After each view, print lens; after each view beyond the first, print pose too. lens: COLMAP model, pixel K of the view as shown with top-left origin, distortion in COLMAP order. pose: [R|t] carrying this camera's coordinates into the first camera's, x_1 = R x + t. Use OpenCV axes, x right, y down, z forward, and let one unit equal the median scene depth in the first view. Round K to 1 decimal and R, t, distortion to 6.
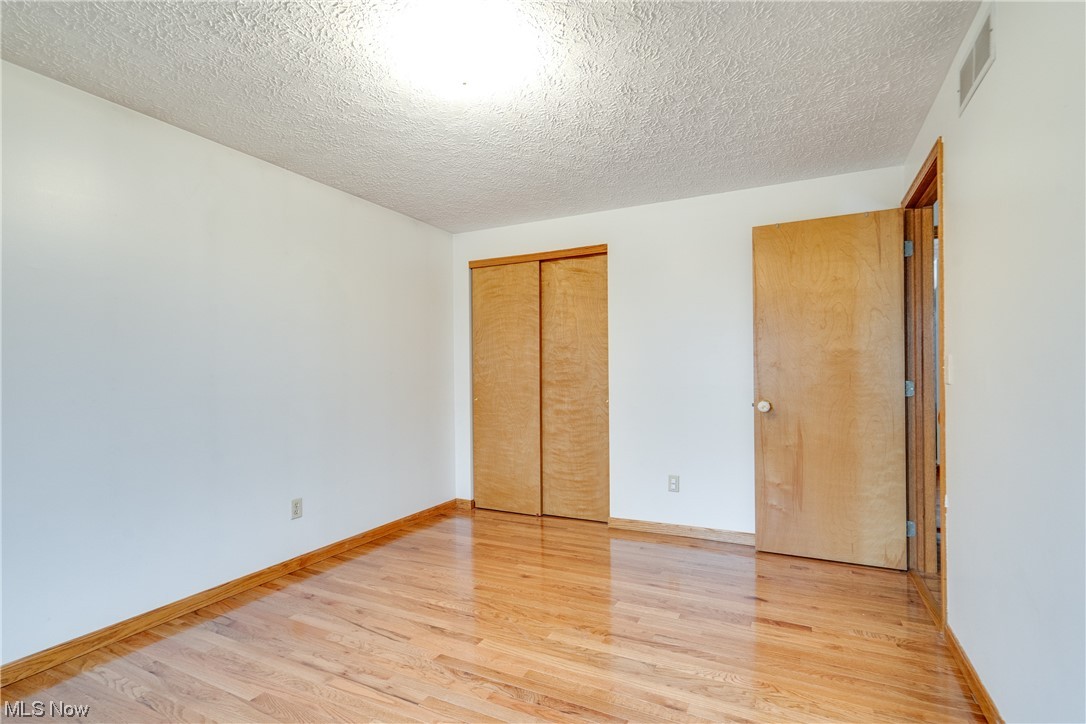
lens RADIAL K [[506.4, 0, 543.0], [0, 506.4, 362.0], [0, 0, 1]] dist [-0.010316, 0.000475]
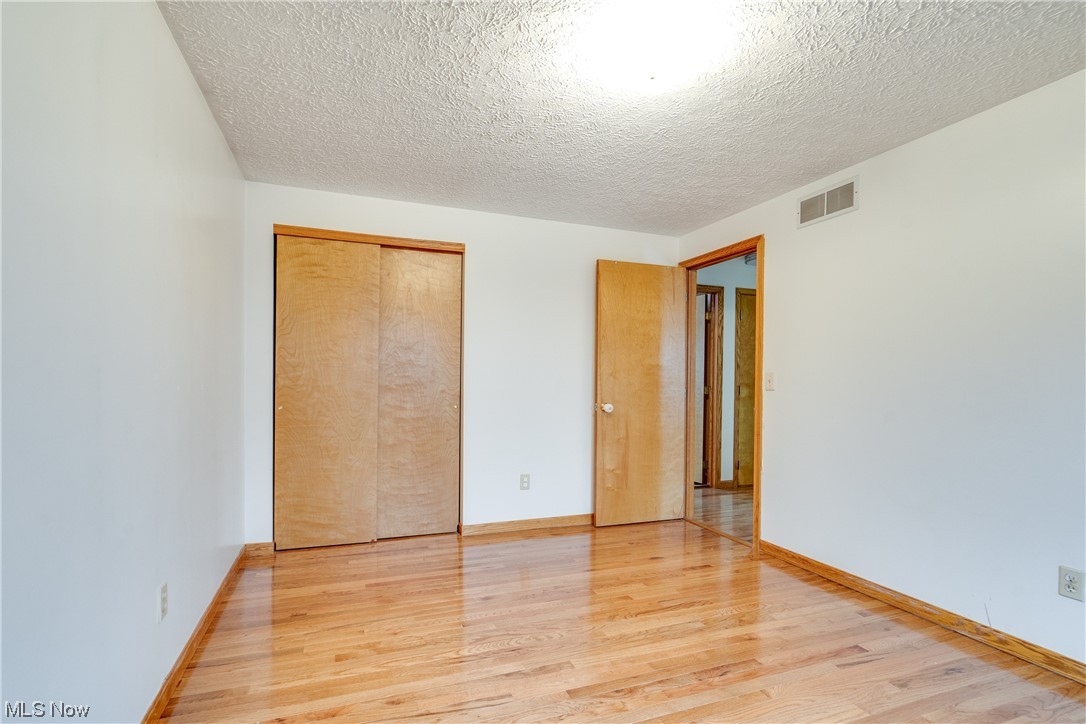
lens RADIAL K [[512.5, 0, 520.4], [0, 512.5, 374.2], [0, 0, 1]] dist [-0.011518, 0.000224]
pose [[0.690865, 0.024916, 0.722554, -0.501868], [-0.035999, 0.999352, -0.000040, 0.011464], [-0.722087, -0.025984, 0.691314, 0.242250]]
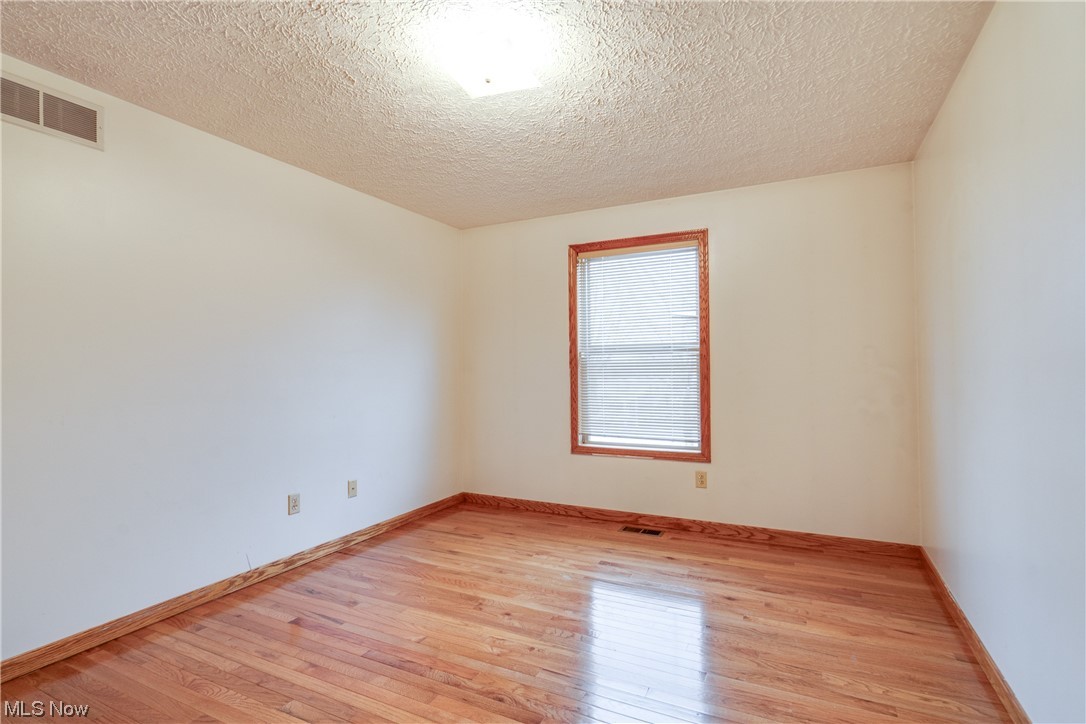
lens RADIAL K [[506.4, 0, 543.0], [0, 506.4, 362.0], [0, 0, 1]] dist [-0.010316, 0.000475]
pose [[-0.999749, 0.022401, 0.000059, -0.124505], [0.022384, 0.999078, -0.036629, 0.023380], [-0.000879, -0.036618, -0.999329, 0.967361]]
